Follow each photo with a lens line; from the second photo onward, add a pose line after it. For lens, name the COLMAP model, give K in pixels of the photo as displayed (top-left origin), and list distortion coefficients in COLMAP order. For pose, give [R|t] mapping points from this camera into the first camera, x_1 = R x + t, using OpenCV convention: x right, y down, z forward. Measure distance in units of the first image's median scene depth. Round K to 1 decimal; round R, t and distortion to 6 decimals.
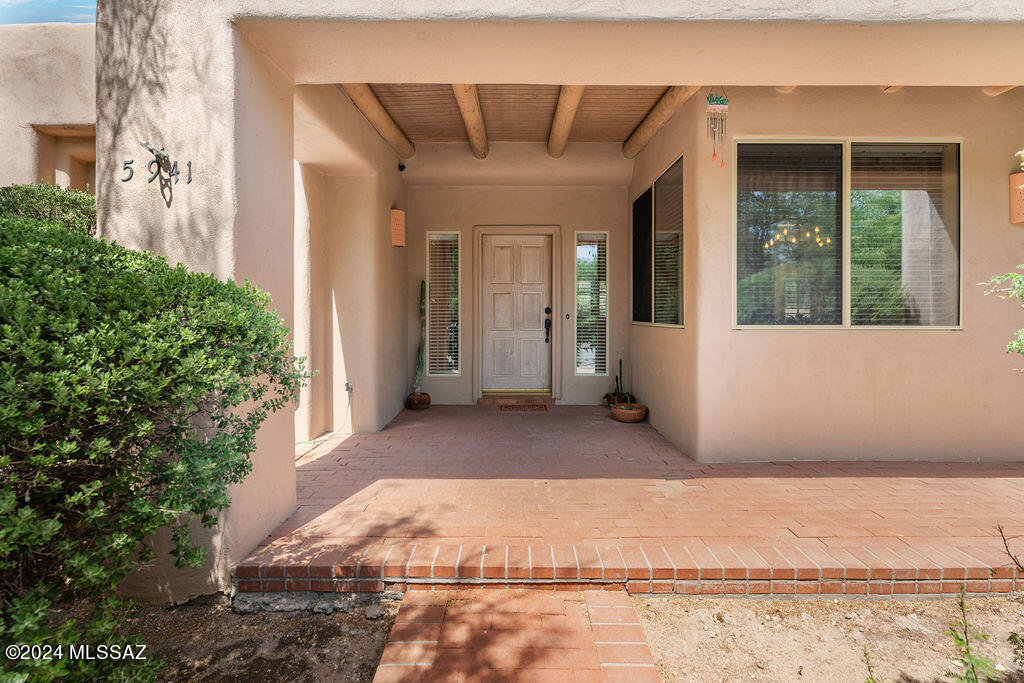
lens RADIAL K [[497.1, 0, 515.5], [0, 497.1, 318.9], [0, 0, 1]] dist [-0.000604, -0.000085]
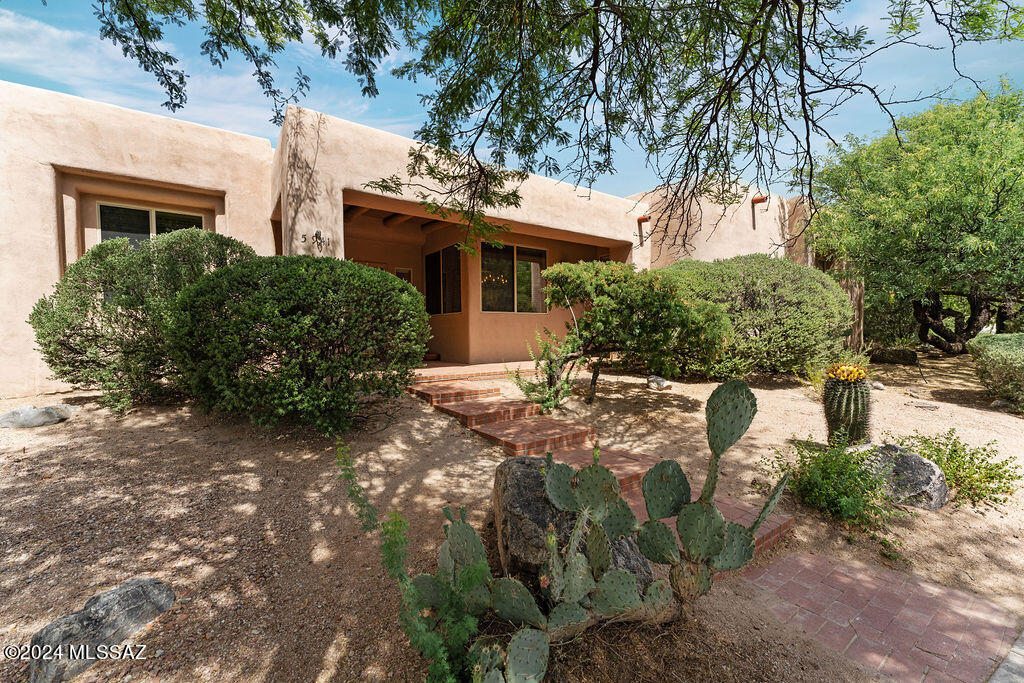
lens RADIAL K [[410.2, 0, 510.8], [0, 410.2, 335.1], [0, 0, 1]] dist [0.000952, -0.000539]
pose [[0.820076, -0.006952, 0.572213, -0.565012], [0.007217, 0.999972, 0.001806, 0.113974], [-0.572210, 0.002648, 0.820103, -0.730103]]
